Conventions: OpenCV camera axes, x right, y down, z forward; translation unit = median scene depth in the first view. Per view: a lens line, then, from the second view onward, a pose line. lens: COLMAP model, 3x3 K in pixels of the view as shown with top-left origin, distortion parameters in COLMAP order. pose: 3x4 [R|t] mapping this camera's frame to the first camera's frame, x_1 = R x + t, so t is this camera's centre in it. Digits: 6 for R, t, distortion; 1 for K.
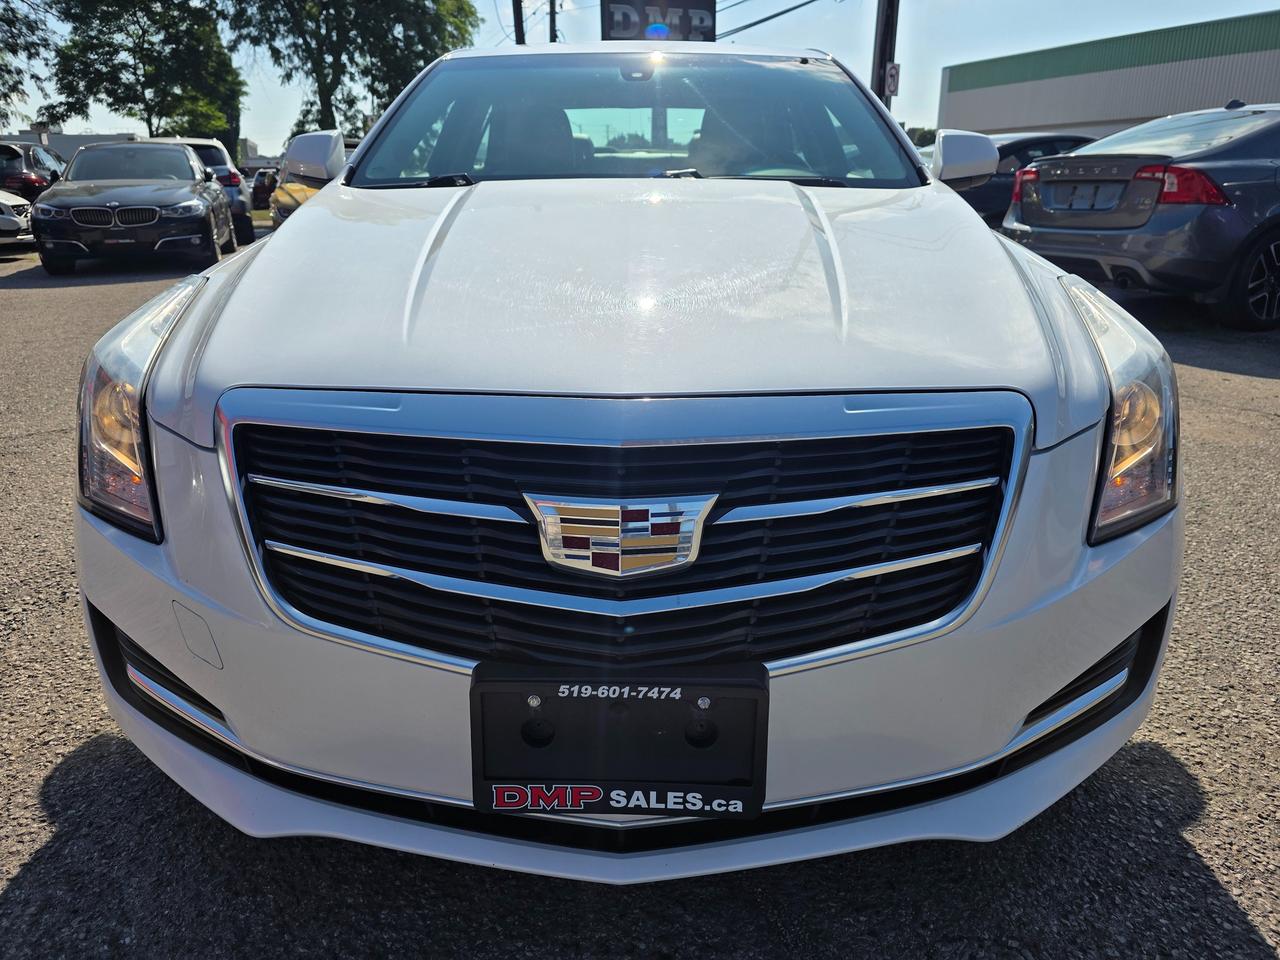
lens RADIAL K [[867.7, 0, 642.8], [0, 867.7, 454.8], [0, 0, 1]] dist [0.032028, -0.036393]
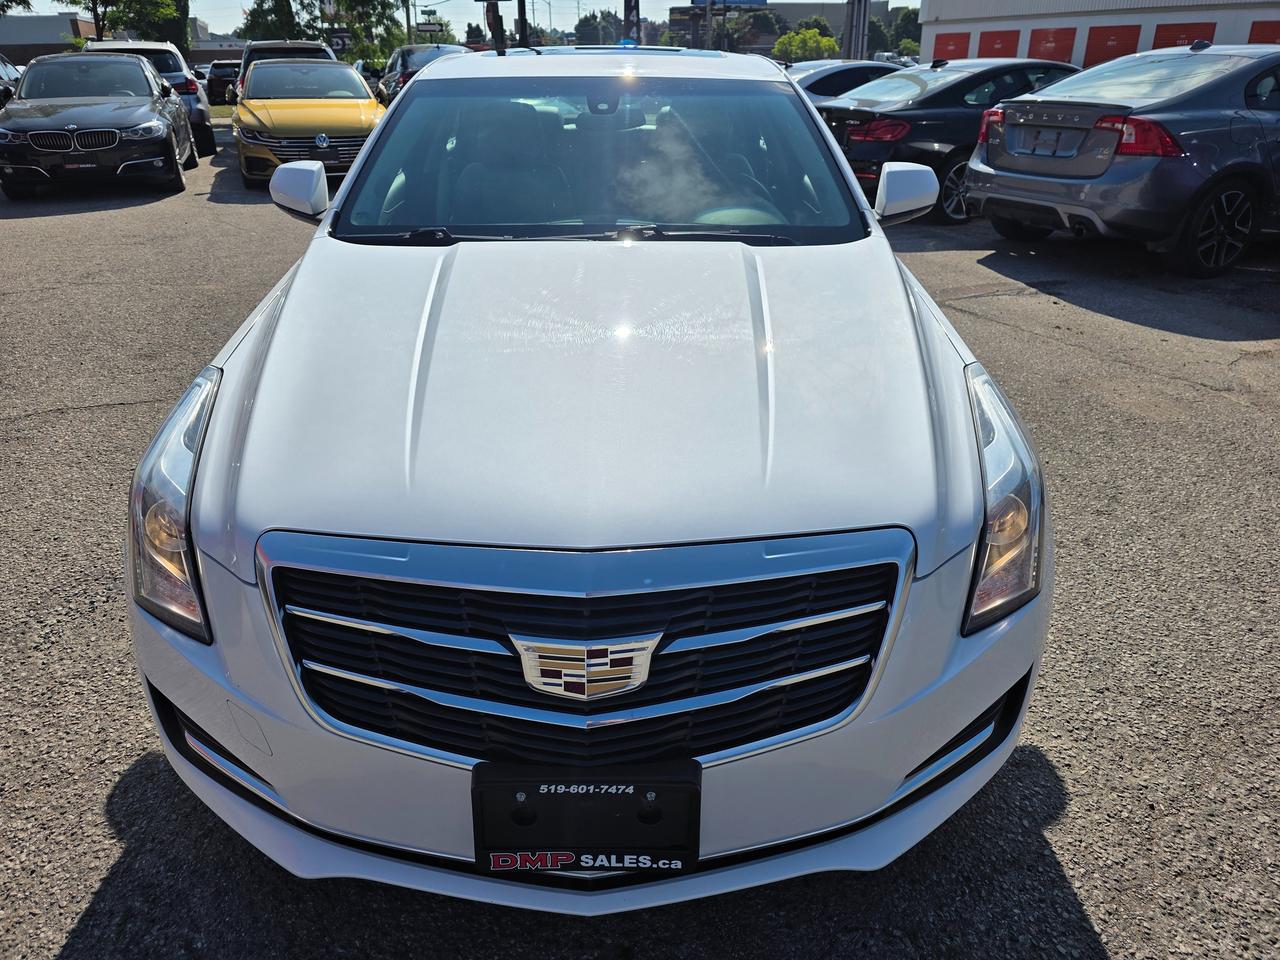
lens RADIAL K [[867.7, 0, 640.3], [0, 867.7, 442.9], [0, 0, 1]] dist [0.032028, -0.036393]
pose [[0.999667, -0.008389, 0.024391, 0.019360], [0.005769, 0.994395, 0.105574, -0.279967], [-0.025140, -0.105398, 0.994112, -0.183240]]
